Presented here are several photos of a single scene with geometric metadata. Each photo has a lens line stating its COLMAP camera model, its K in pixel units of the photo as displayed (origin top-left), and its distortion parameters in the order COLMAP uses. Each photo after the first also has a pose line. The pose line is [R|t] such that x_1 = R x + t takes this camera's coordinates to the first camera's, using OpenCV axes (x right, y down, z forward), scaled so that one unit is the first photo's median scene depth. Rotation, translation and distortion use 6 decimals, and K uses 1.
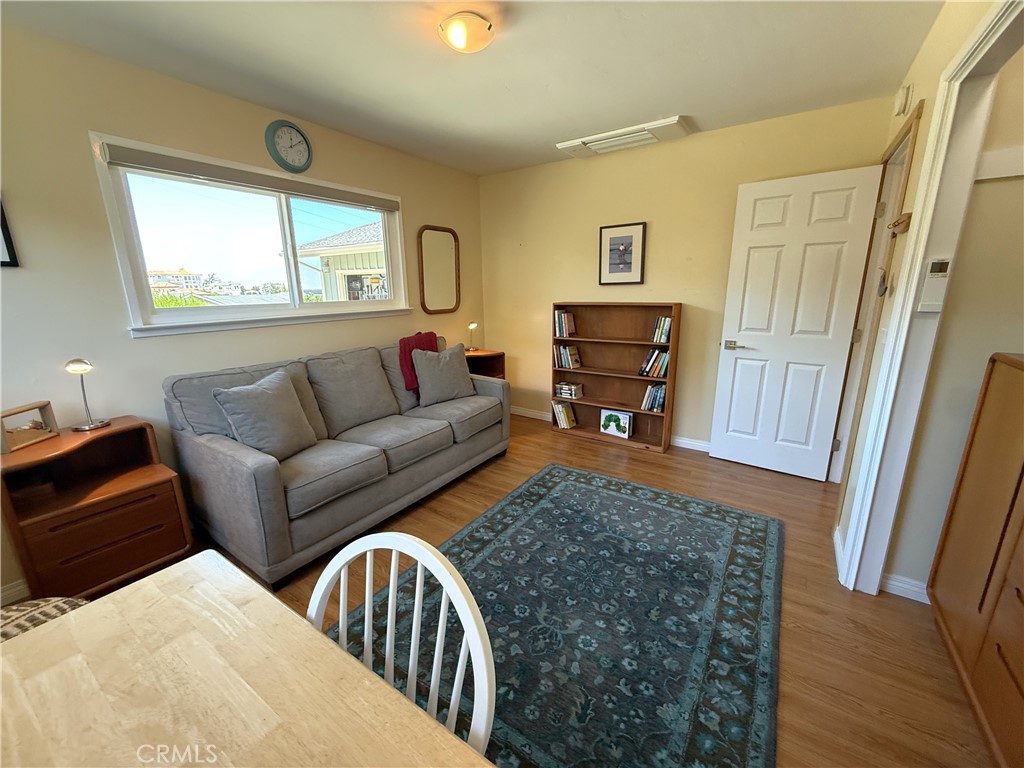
lens RADIAL K [[410.6, 0, 512.0], [0, 410.6, 384.0], [0, 0, 1]] dist [0.001750, 0.000123]
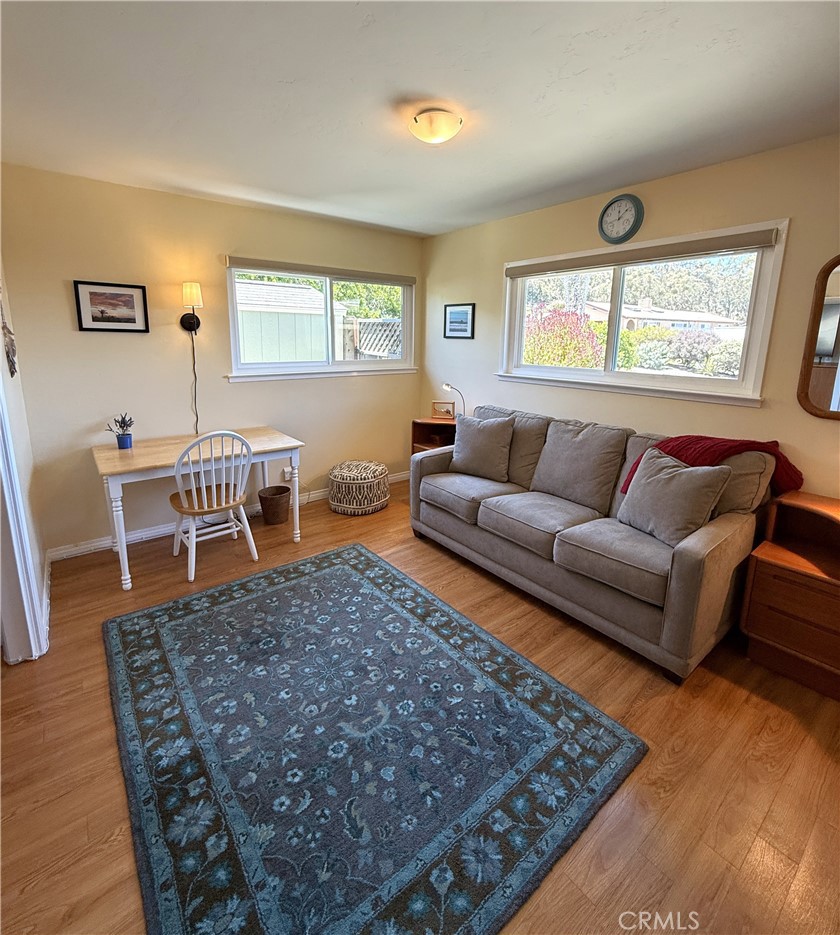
lens RADIAL K [[442.7, 0, 415.2], [0, 442.7, 425.1], [0, 0, 1]] dist [-0.002740, 0.000202]
pose [[-0.308394, 0.187998, -0.932497, 0.900675], [-0.234881, 0.934875, 0.266157, -0.343746], [0.921805, 0.301107, -0.244153, 1.188230]]
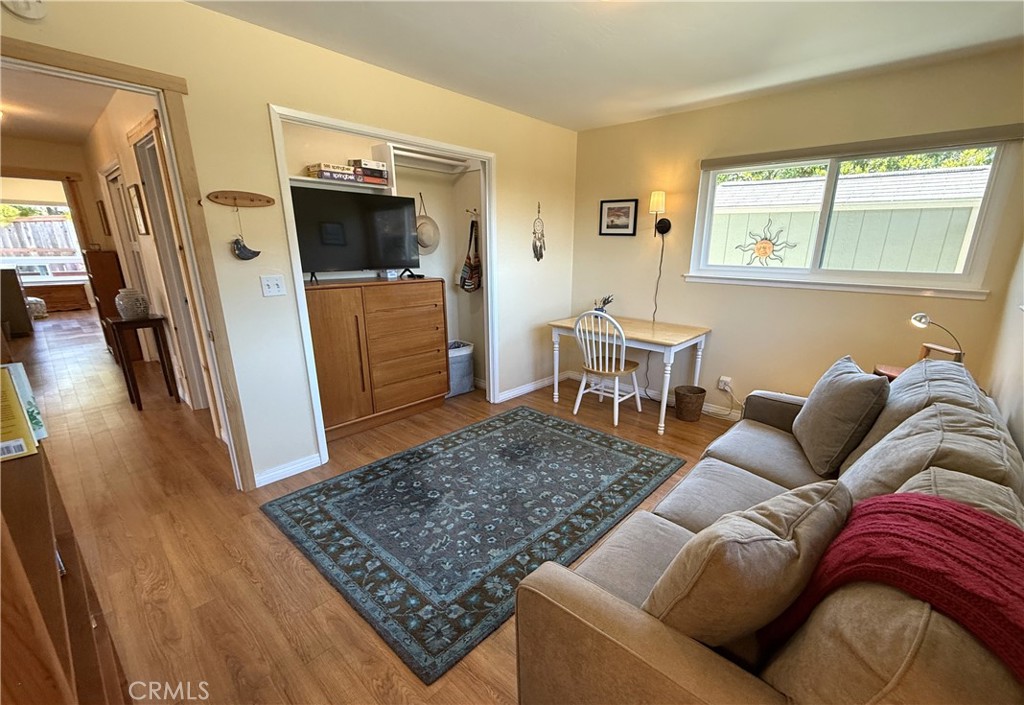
lens RADIAL K [[430.1, 0, 546.4], [0, 430.1, 373.7], [0, 0, 1]] dist [-0.000896, -0.000087]
pose [[-0.993983, -0.036107, 0.103416, -0.085864], [0.021218, 0.862763, 0.505164, -0.466845], [-0.107464, 0.504318, -0.856805, 1.864452]]
